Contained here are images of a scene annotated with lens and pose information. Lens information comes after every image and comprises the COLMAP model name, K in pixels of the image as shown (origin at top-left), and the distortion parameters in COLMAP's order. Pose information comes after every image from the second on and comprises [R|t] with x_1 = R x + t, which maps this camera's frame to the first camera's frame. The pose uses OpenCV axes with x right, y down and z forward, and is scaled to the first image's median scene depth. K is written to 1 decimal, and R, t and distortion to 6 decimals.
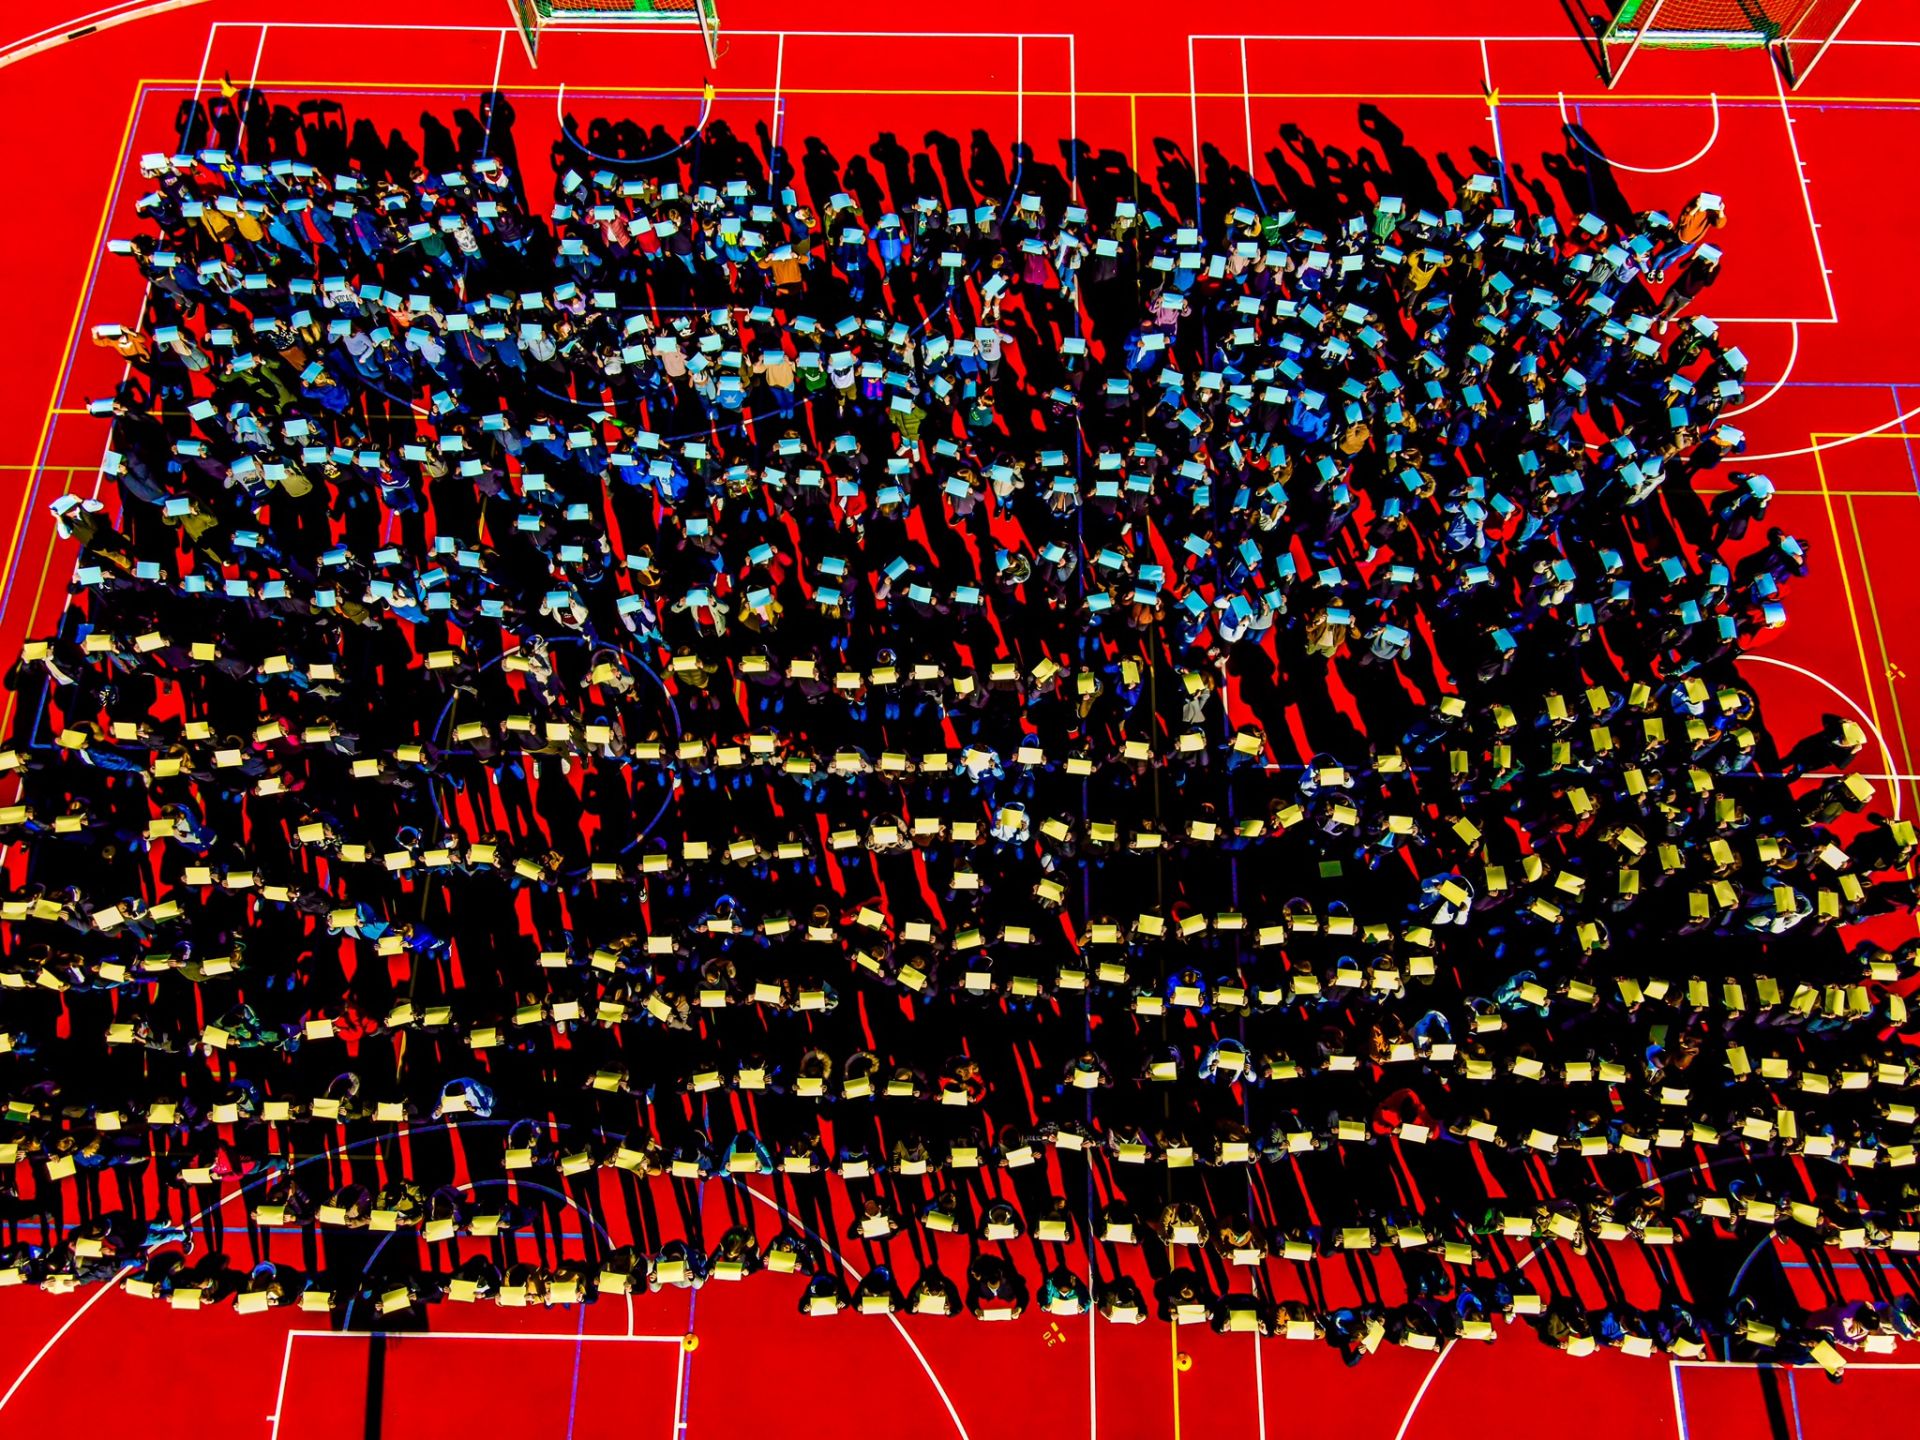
lens RADIAL K [[1400.9, 0, 960.9], [0, 1400.9, 723.5], [0, 0, 1]] dist [0.018377, -0.015887]
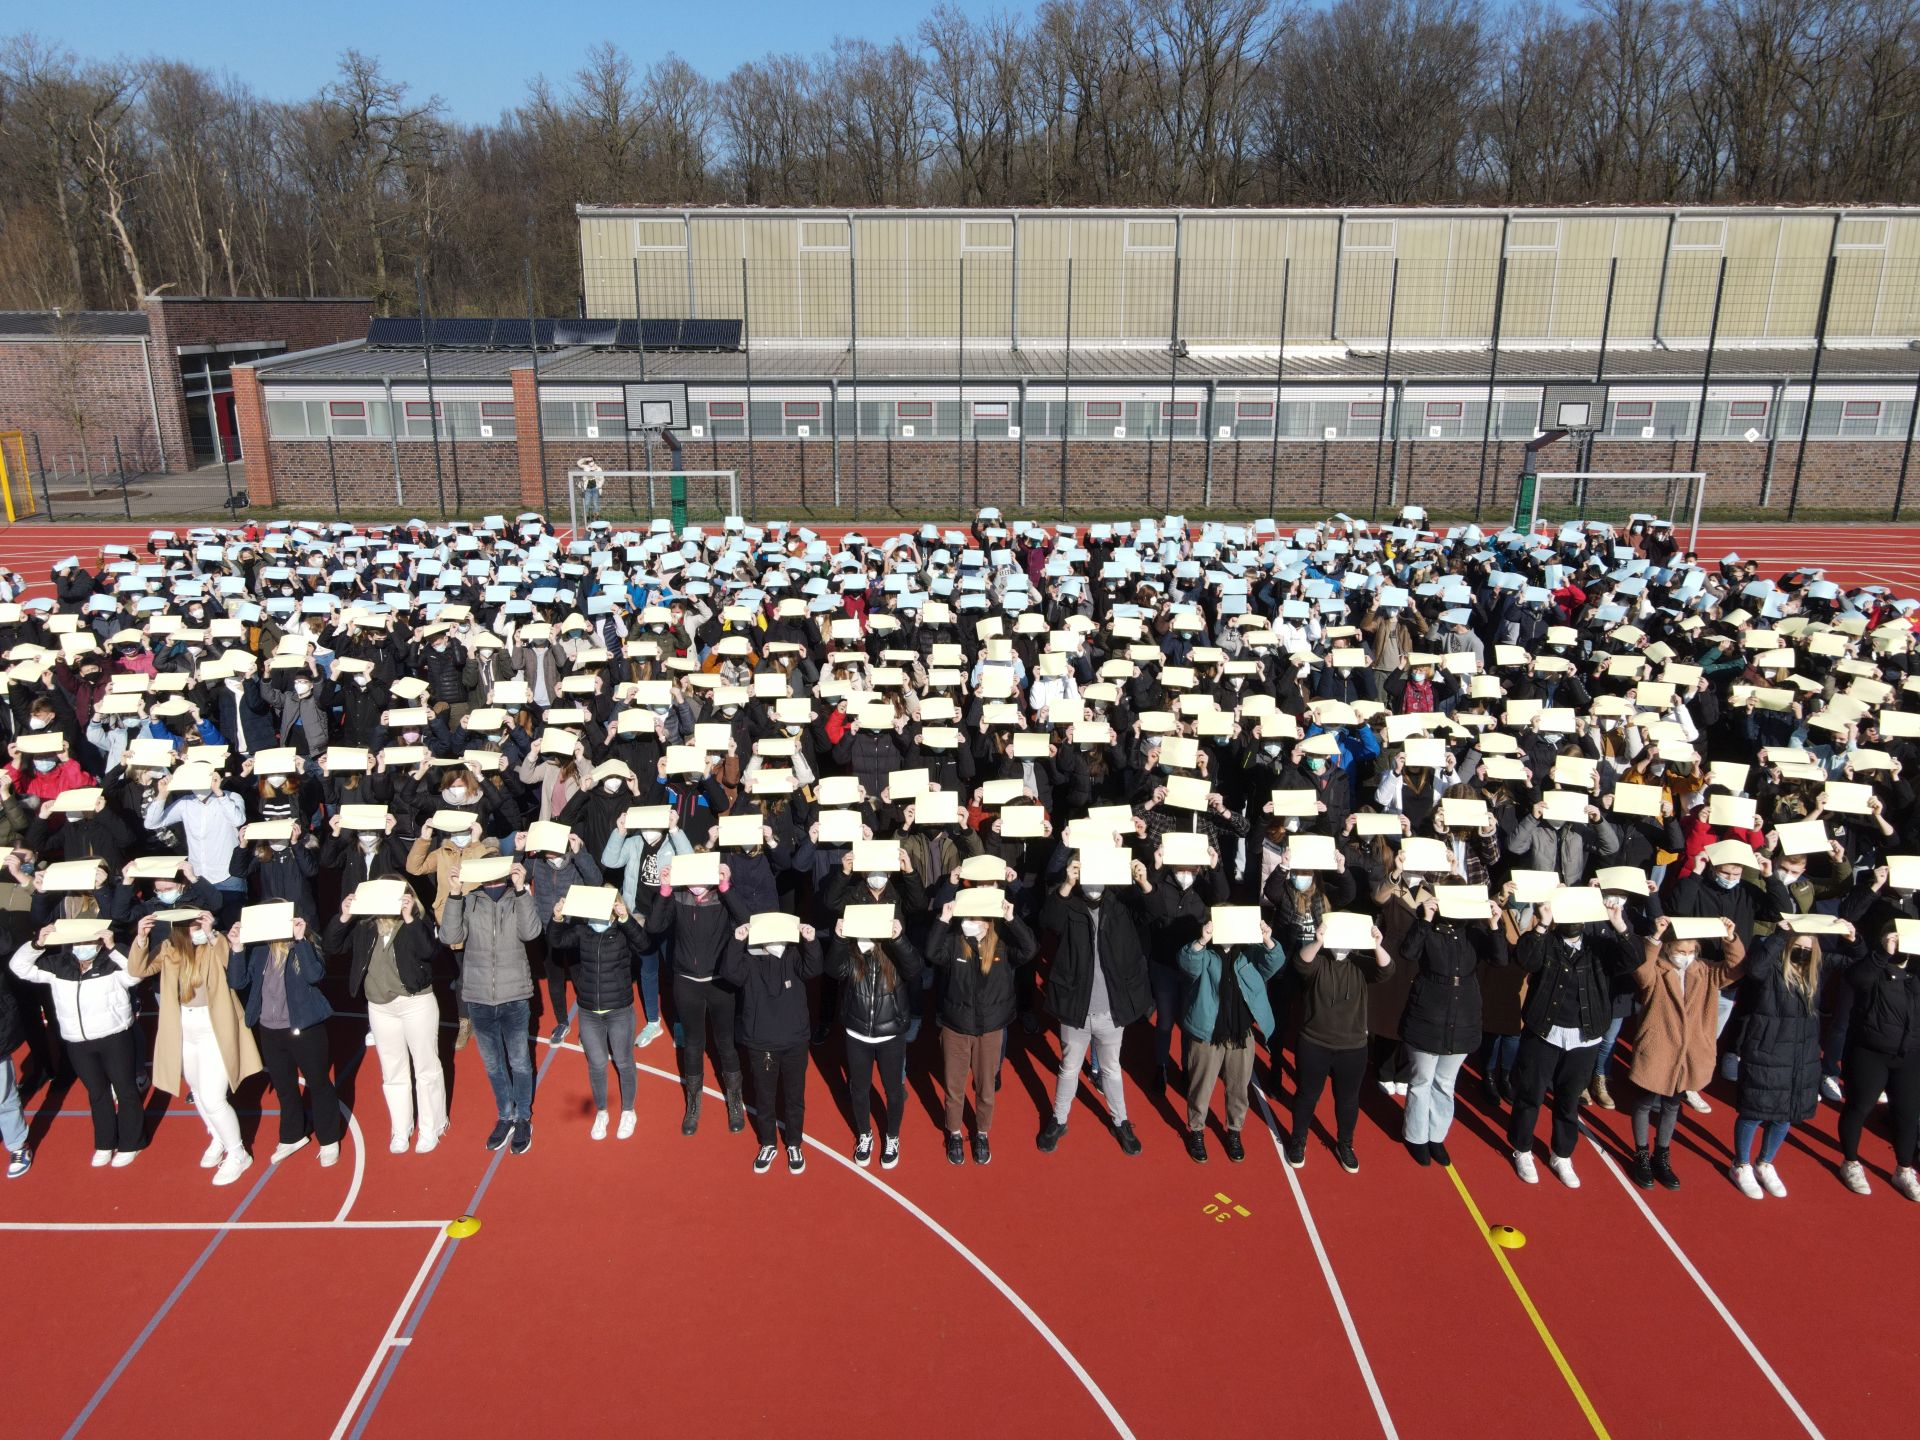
lens RADIAL K [[1400.9, 0, 953.3], [0, 1400.9, 724.2], [0, 0, 1]] dist [0.018377, -0.015887]
pose [[0.999748, 0.001156, 0.022412, -0.030612], [0.017332, 0.594615, -0.803824, 0.583714], [-0.014256, 0.804010, 0.594445, 0.467538]]
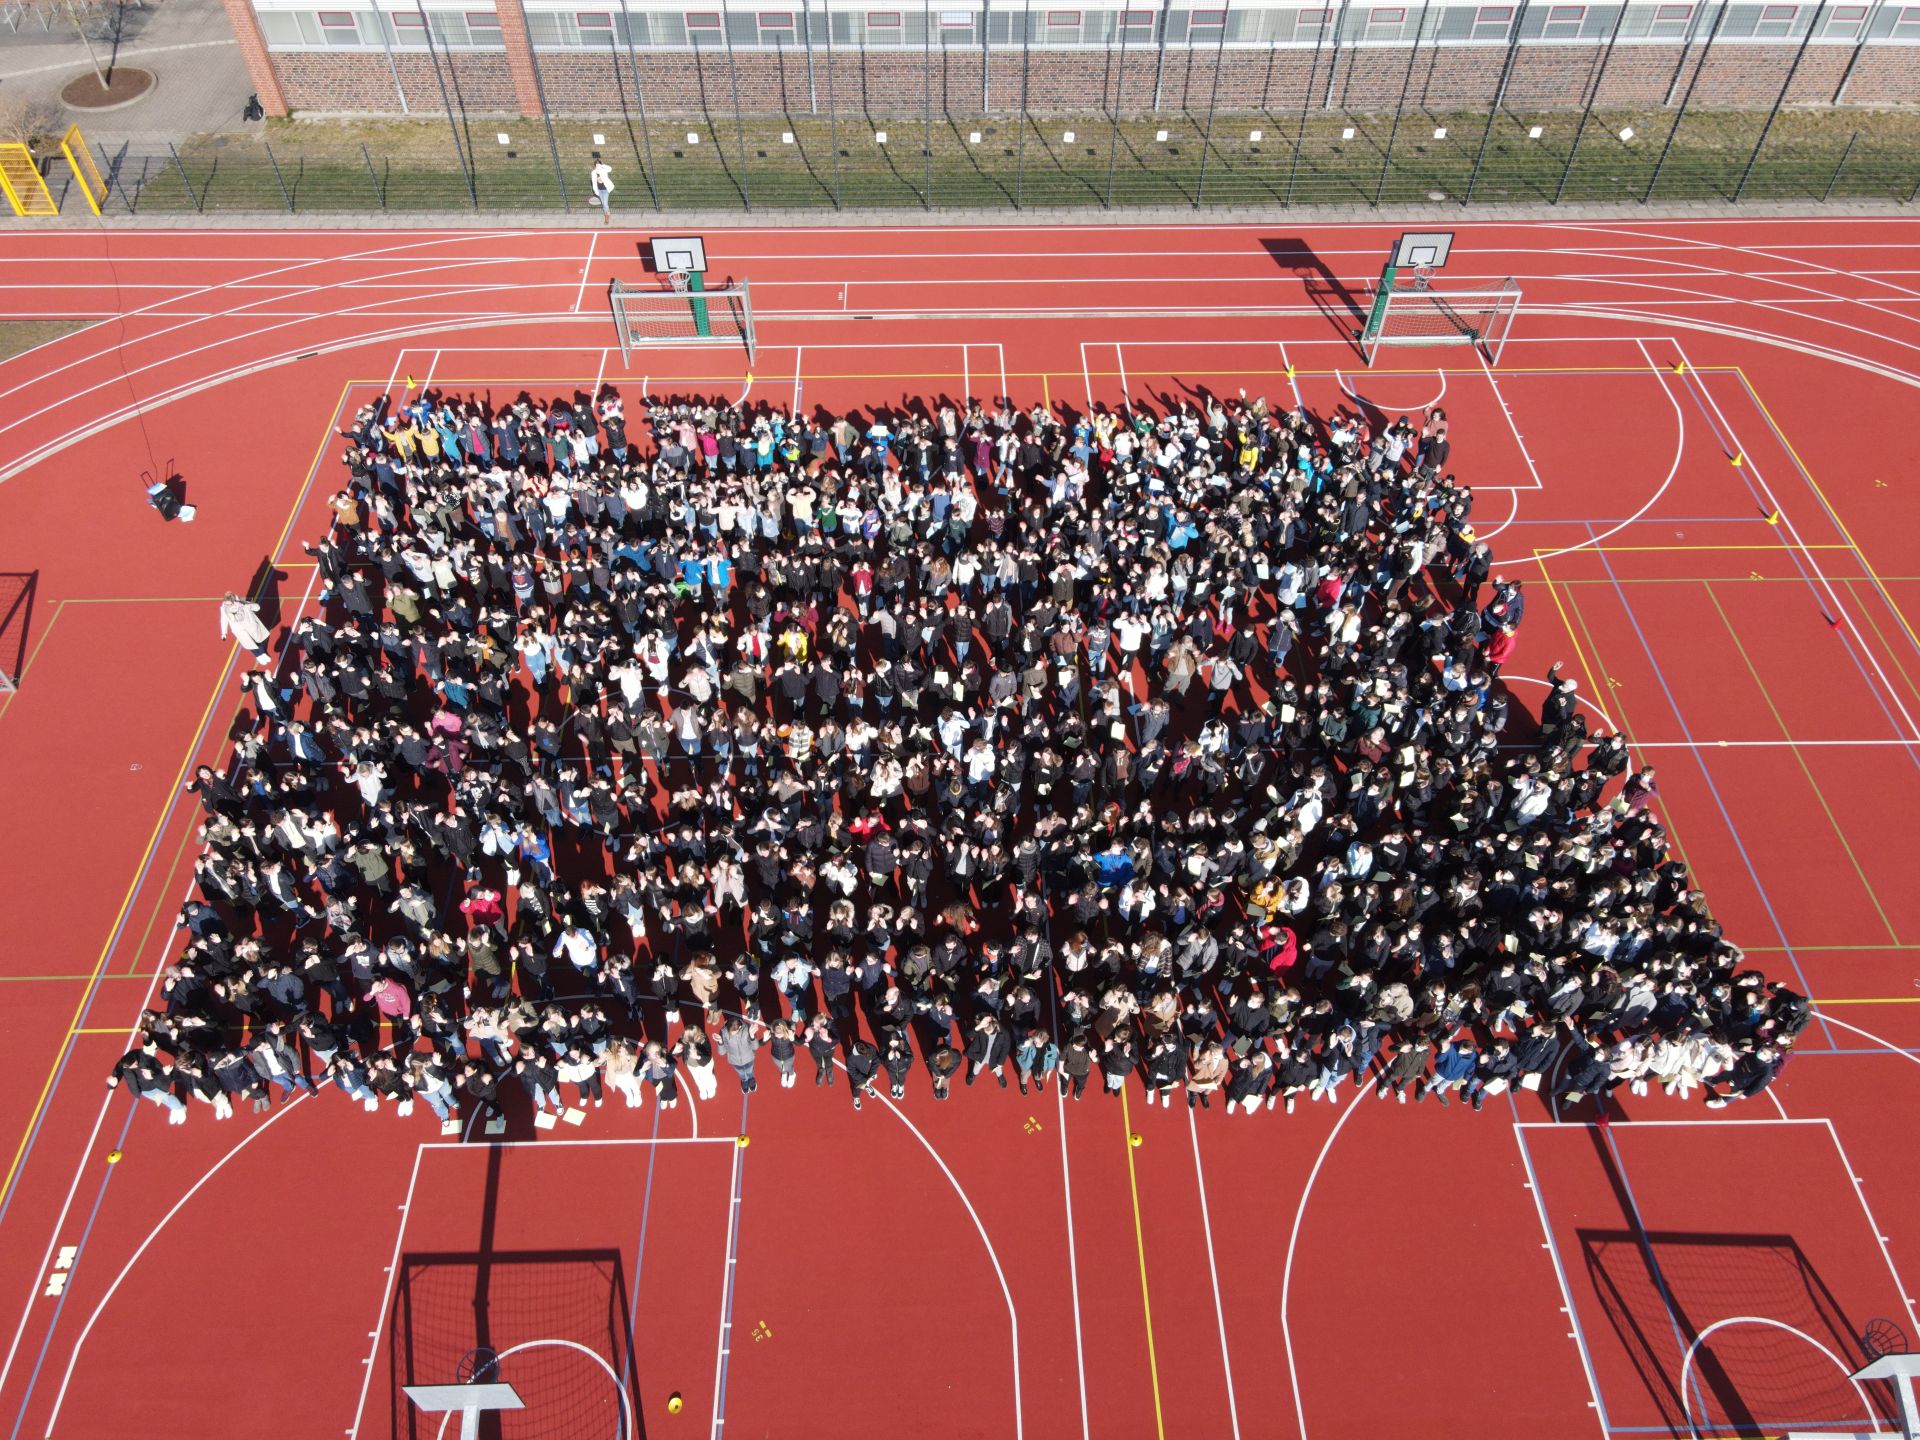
lens RADIAL K [[1400.9, 0, 958.1], [0, 1400.9, 712.3], [0, 0, 1]] dist [0.018377, -0.015887]
pose [[0.999092, -0.023842, 0.035305, -0.029092], [0.034835, 0.934267, -0.354870, 0.430556], [-0.024523, 0.355777, 0.934249, -0.250110]]
